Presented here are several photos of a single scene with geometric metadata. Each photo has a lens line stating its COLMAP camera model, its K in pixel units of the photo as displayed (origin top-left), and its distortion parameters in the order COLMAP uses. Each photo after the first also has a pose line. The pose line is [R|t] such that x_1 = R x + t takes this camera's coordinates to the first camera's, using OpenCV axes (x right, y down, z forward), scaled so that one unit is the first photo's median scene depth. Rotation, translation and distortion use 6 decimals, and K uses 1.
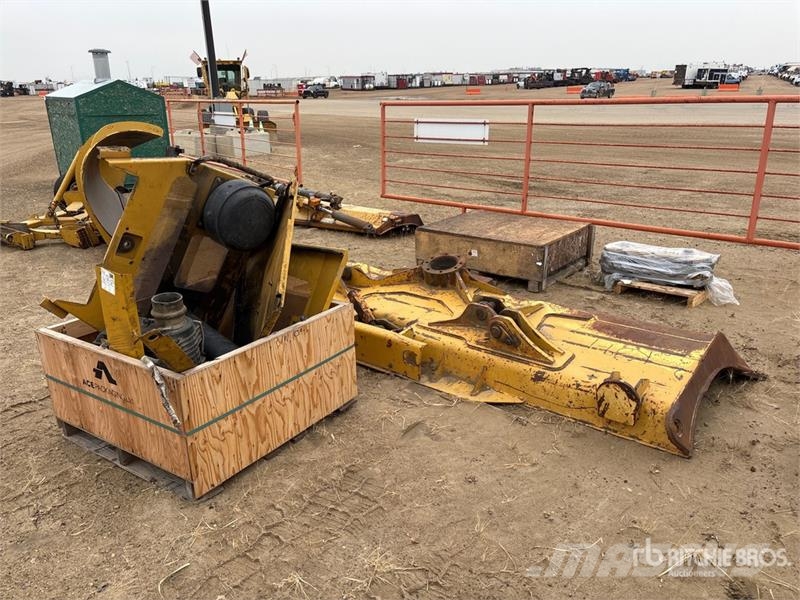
lens RADIAL K [[605.6, 0, 402.8], [0, 605.6, 297.2], [0, 0, 1]] dist [0.049541, -0.058646]
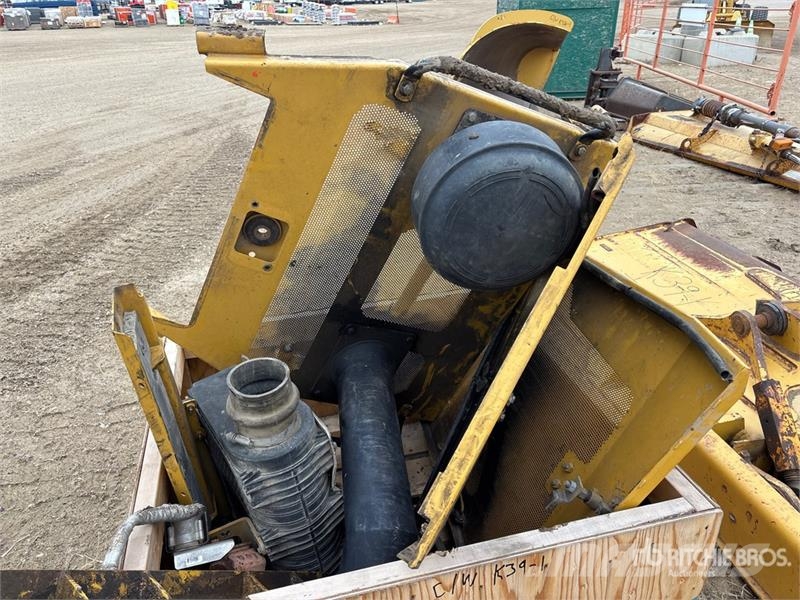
lens RADIAL K [[599.5, 0, 382.7], [0, 599.5, 297.8], [0, 0, 1]] dist [0.056329, -0.080355]
pose [[0.736669, 0.280957, -0.615128, -0.034173], [-0.188747, 0.958886, 0.211926, -0.104165], [0.649379, -0.040015, 0.759411, 0.442116]]
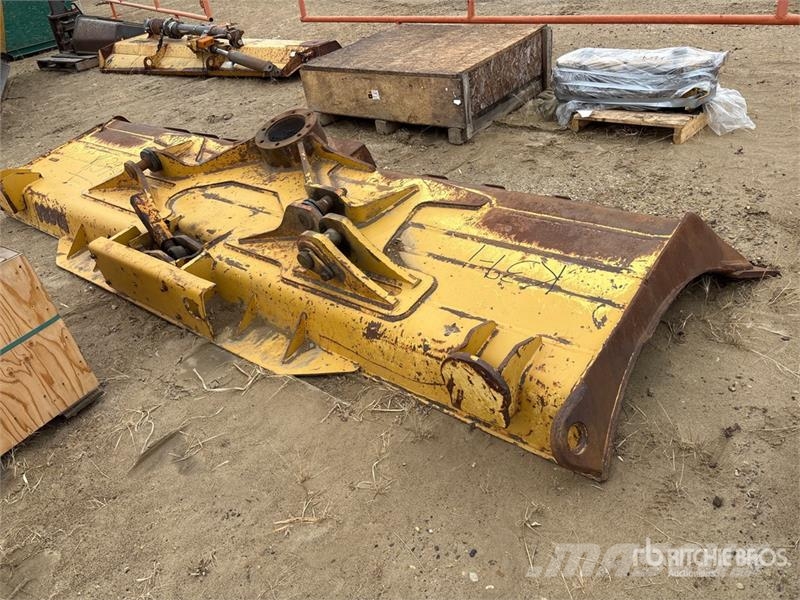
lens RADIAL K [[605.6, 0, 402.8], [0, 605.6, 297.2], [0, 0, 1]] dist [0.049541, -0.058646]
pose [[0.991020, -0.109268, -0.077067, 0.224442], [0.126093, 0.955485, 0.266738, -0.041729], [0.044490, -0.274060, 0.960683, 0.326012]]
